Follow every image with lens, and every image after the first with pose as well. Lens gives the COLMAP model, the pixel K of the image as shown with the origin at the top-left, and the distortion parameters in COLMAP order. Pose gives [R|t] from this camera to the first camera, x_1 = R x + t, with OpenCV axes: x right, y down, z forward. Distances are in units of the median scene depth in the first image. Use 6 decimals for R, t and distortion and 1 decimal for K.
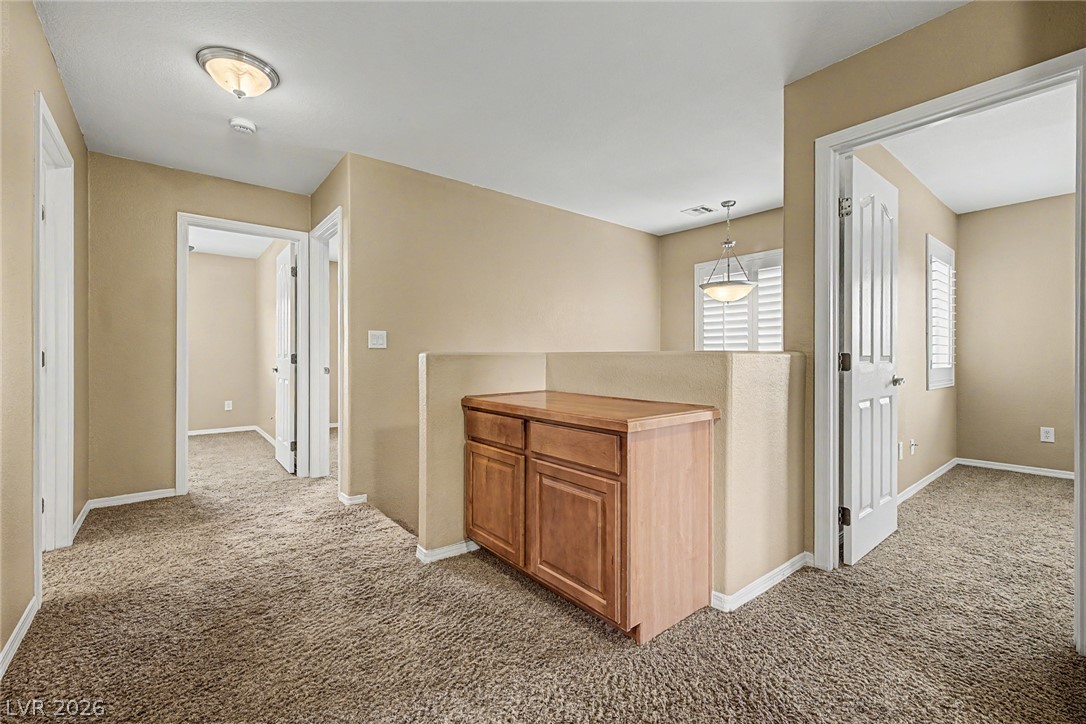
lens RADIAL K [[455.8, 0, 536.3], [0, 455.8, 357.7], [0, 0, 1]] dist [0.003619, -0.000199]
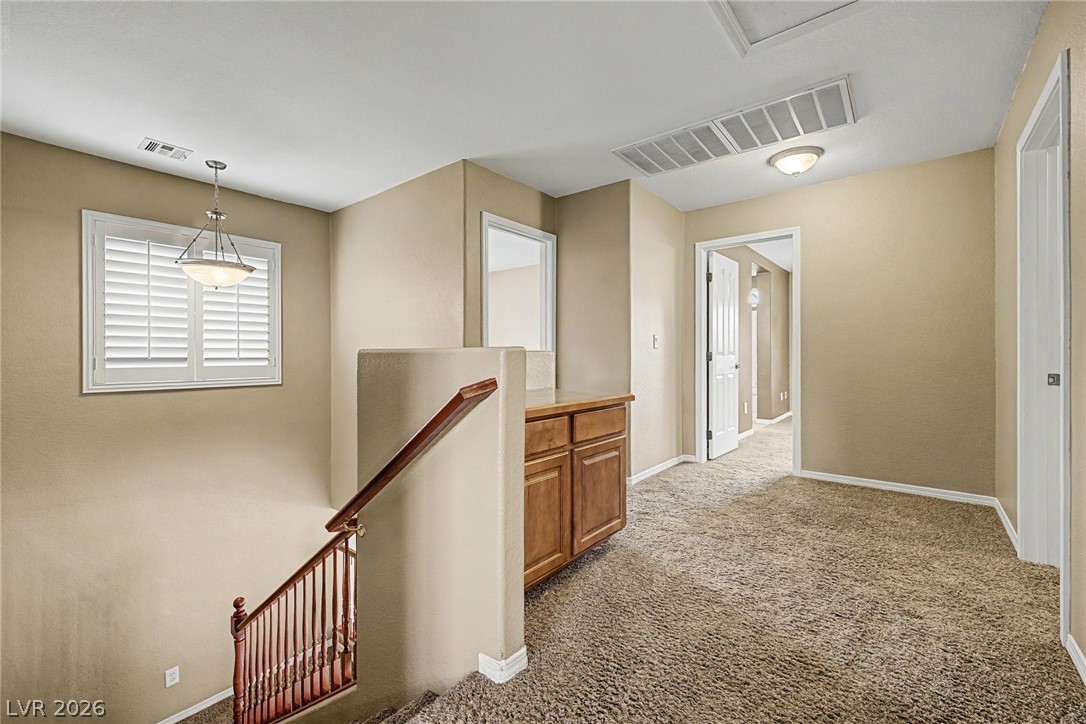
lens RADIAL K [[455.8, 0, 536.3], [0, 455.8, 357.7], [0, 0, 1]] dist [0.003619, -0.000199]
pose [[-0.191923, -0.002204, 0.981408, -1.067630], [0.001082, 0.999996, 0.002457, 0.003791], [-0.981409, 0.001533, -0.191920, 1.323265]]
